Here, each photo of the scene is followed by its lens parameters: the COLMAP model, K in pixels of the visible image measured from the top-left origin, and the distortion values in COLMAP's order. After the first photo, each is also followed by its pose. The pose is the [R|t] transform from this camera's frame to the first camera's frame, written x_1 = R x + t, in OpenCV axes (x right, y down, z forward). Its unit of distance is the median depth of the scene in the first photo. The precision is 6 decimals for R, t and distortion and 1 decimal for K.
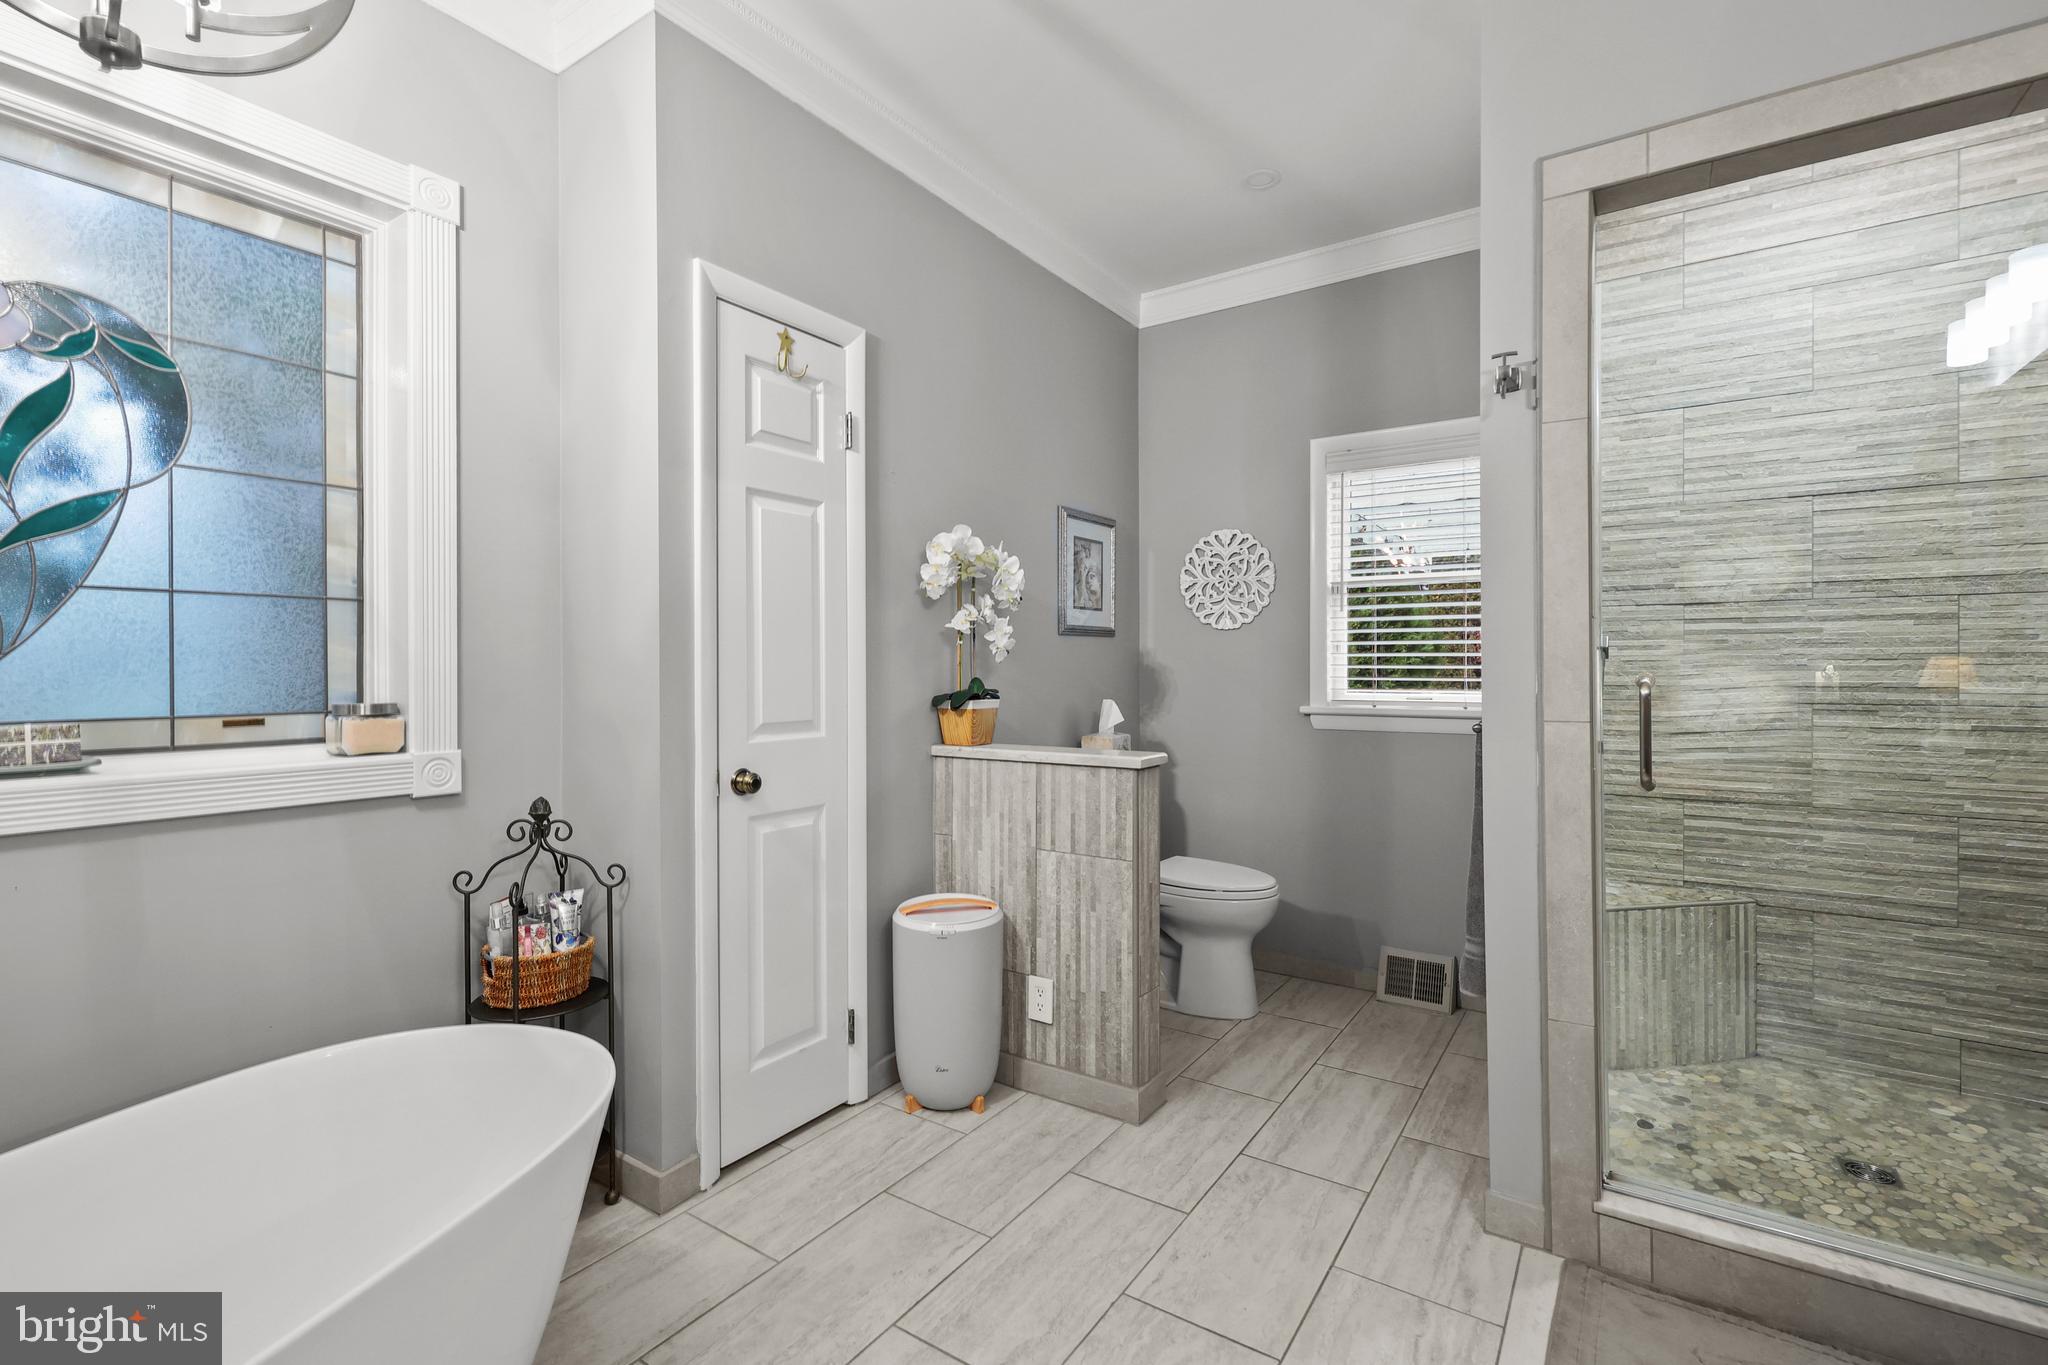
lens RADIAL K [[930.9, 0, 1020.3], [0, 930.9, 663.2], [0, 0, 1]] dist [-0.002811, -0.000149]
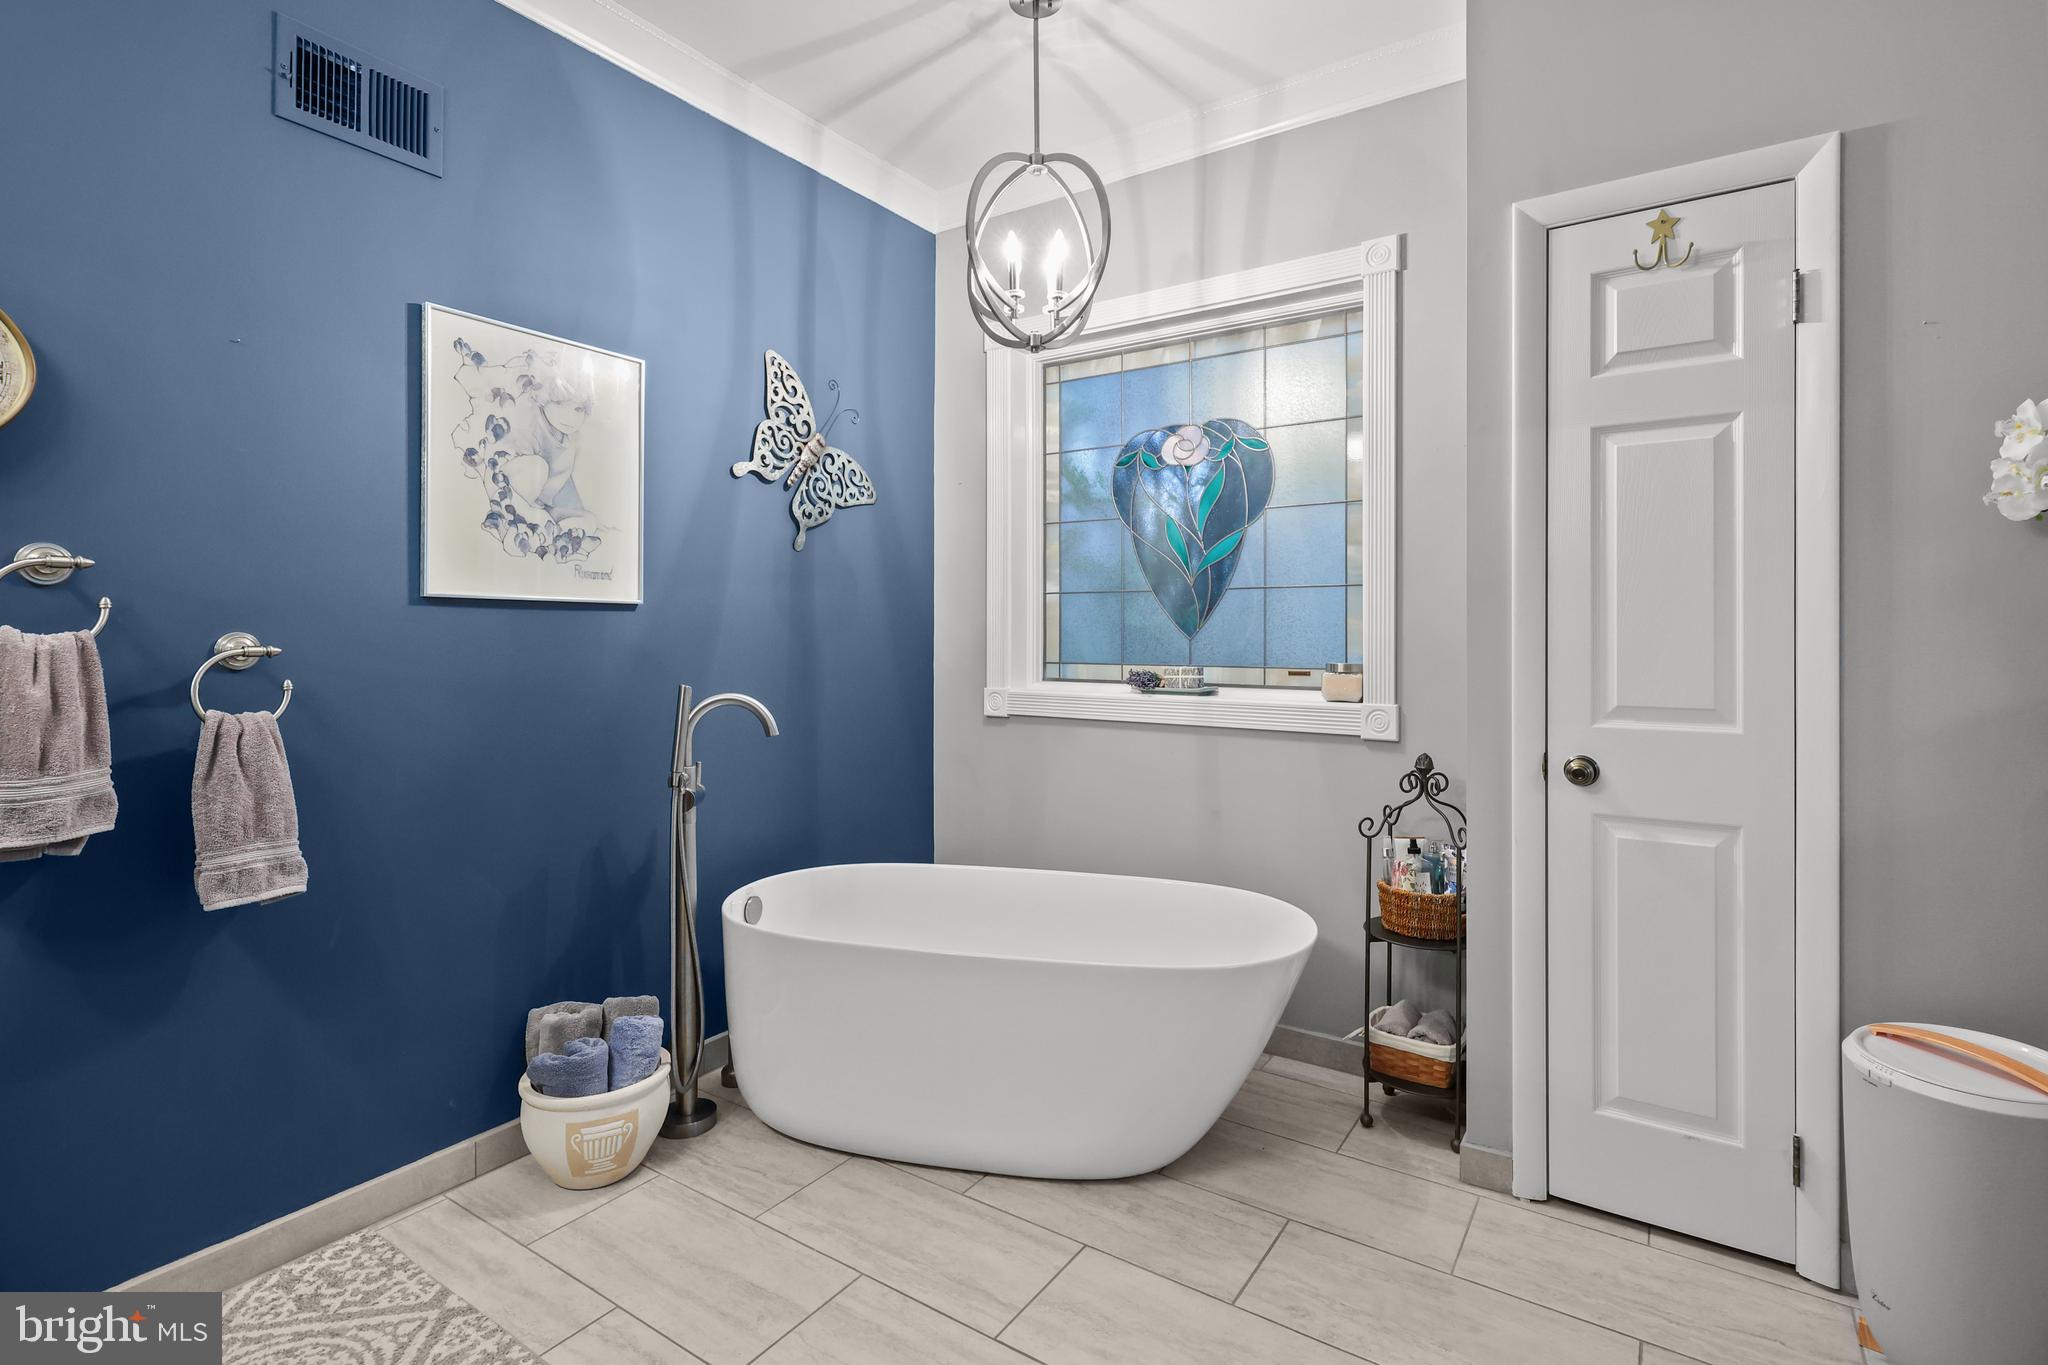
lens RADIAL K [[966.1, 0, 1029.2], [0, 966.1, 631.3], [0, 0, 1]] dist [0.001210, -0.000110]
pose [[0.007183, 0.000275, -0.999974, 0.588775], [0.002884, 0.999996, 0.000295, -0.003636], [0.999970, -0.002886, 0.007182, 0.472526]]
